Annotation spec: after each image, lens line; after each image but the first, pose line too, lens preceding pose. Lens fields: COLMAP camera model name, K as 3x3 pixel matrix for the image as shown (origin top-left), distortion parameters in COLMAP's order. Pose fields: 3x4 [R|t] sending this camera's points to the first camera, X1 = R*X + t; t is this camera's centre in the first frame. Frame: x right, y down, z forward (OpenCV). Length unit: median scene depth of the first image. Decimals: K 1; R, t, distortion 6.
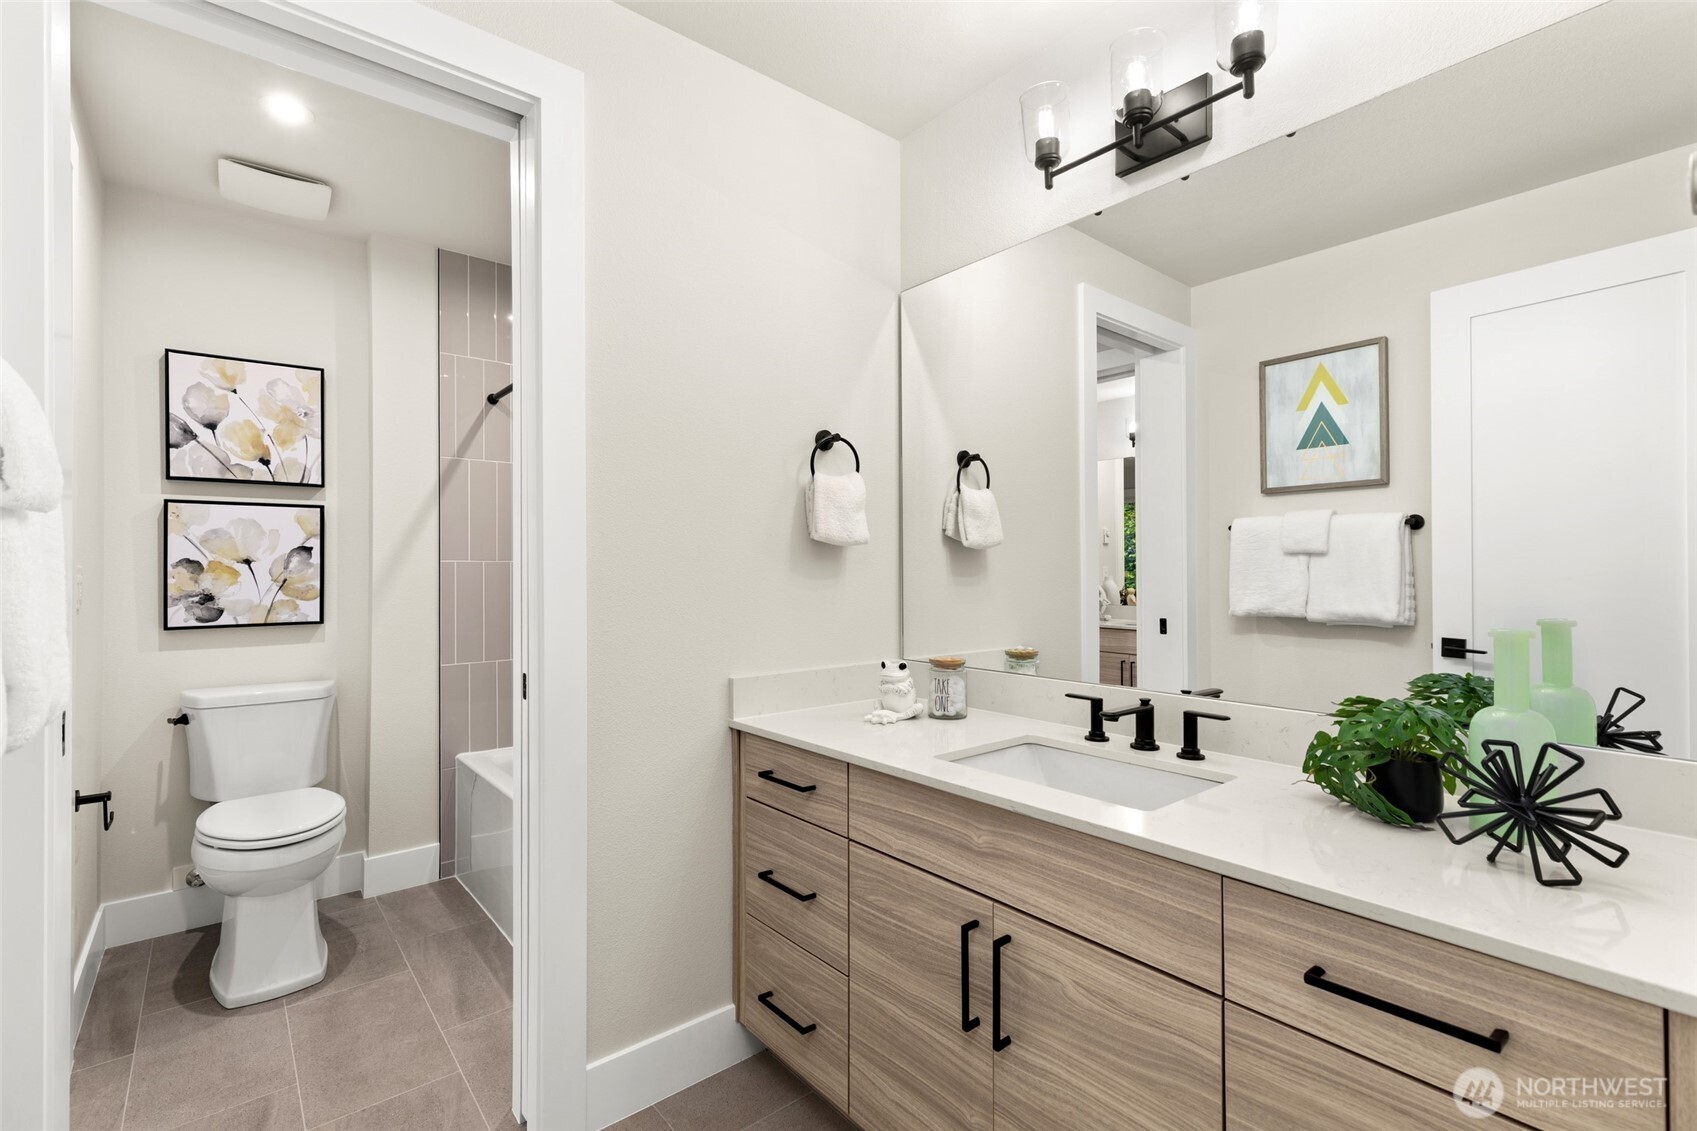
lens RADIAL K [[757.7, 0, 846.3], [0, 757.7, 557.0], [0, 0, 1]] dist [0.004111, 0.001246]
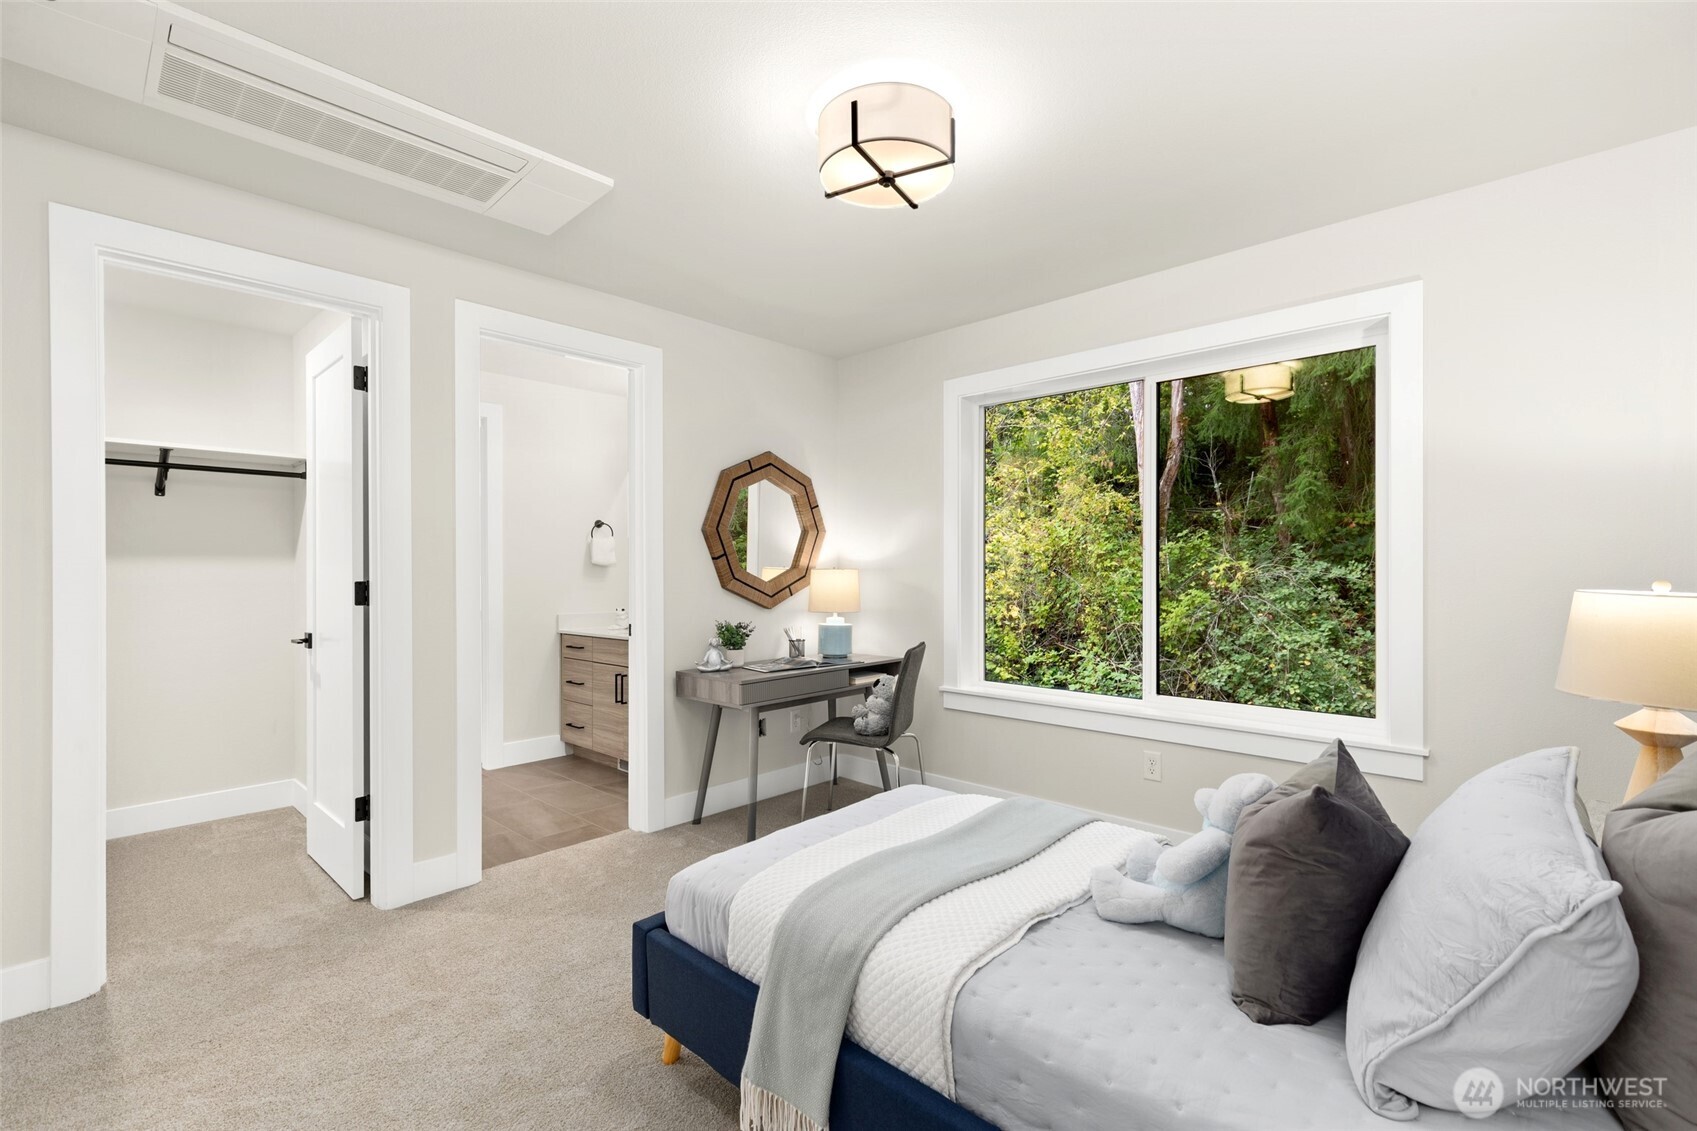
lens RADIAL K [[757.7, 0, 850.9], [0, 757.7, 569.2], [0, 0, 1]] dist [0.004111, 0.001246]
pose [[0.992149, -0.004609, 0.124978, 0.922882], [-0.000765, 0.999078, 0.042915, -0.208313], [-0.125060, -0.042674, 0.991231, -3.060587]]
